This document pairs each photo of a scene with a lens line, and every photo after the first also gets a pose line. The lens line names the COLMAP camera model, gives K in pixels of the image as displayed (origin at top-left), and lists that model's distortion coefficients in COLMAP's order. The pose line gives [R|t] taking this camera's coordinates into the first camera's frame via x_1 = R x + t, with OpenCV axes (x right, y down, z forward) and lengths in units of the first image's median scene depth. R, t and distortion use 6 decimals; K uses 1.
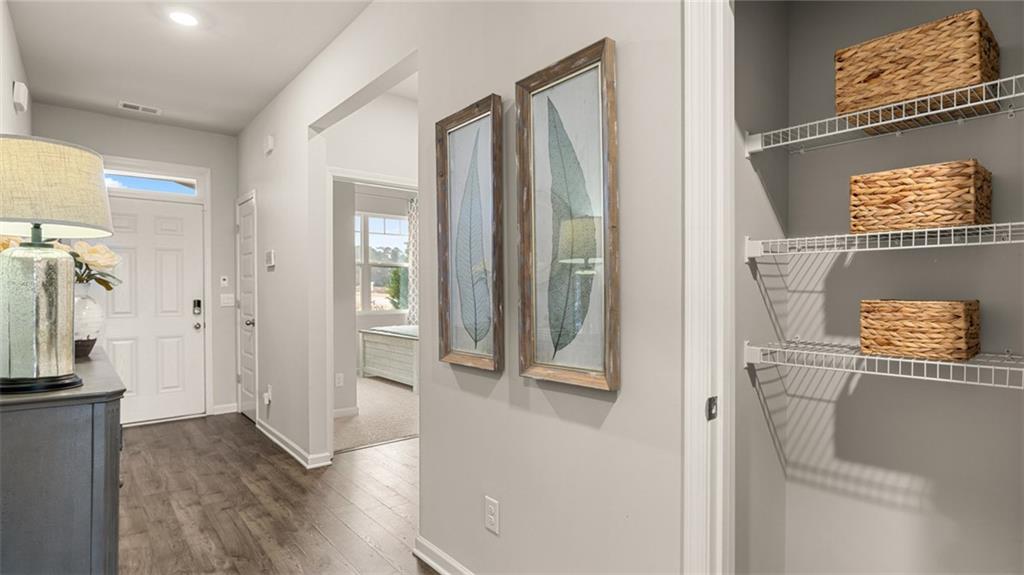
lens RADIAL K [[523.1, 0, 511.8], [0, 523.1, 290.8], [0, 0, 1]] dist [0.000206, 0.000065]
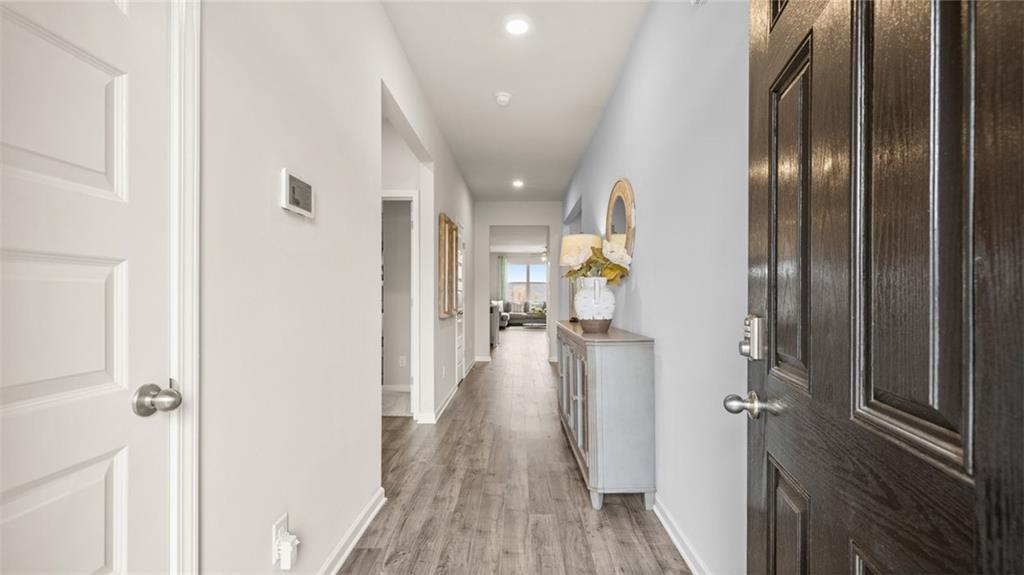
lens RADIAL K [[428.2, 0, 511.7], [0, 428.2, 292.5], [0, 0, 1]] dist [0.002964, 0.000271]
pose [[-0.760164, 0.003706, 0.649720, -1.078019], [0.000843, 0.999989, -0.004717, 0.021768], [-0.649730, -0.003038, -0.760159, 1.528075]]
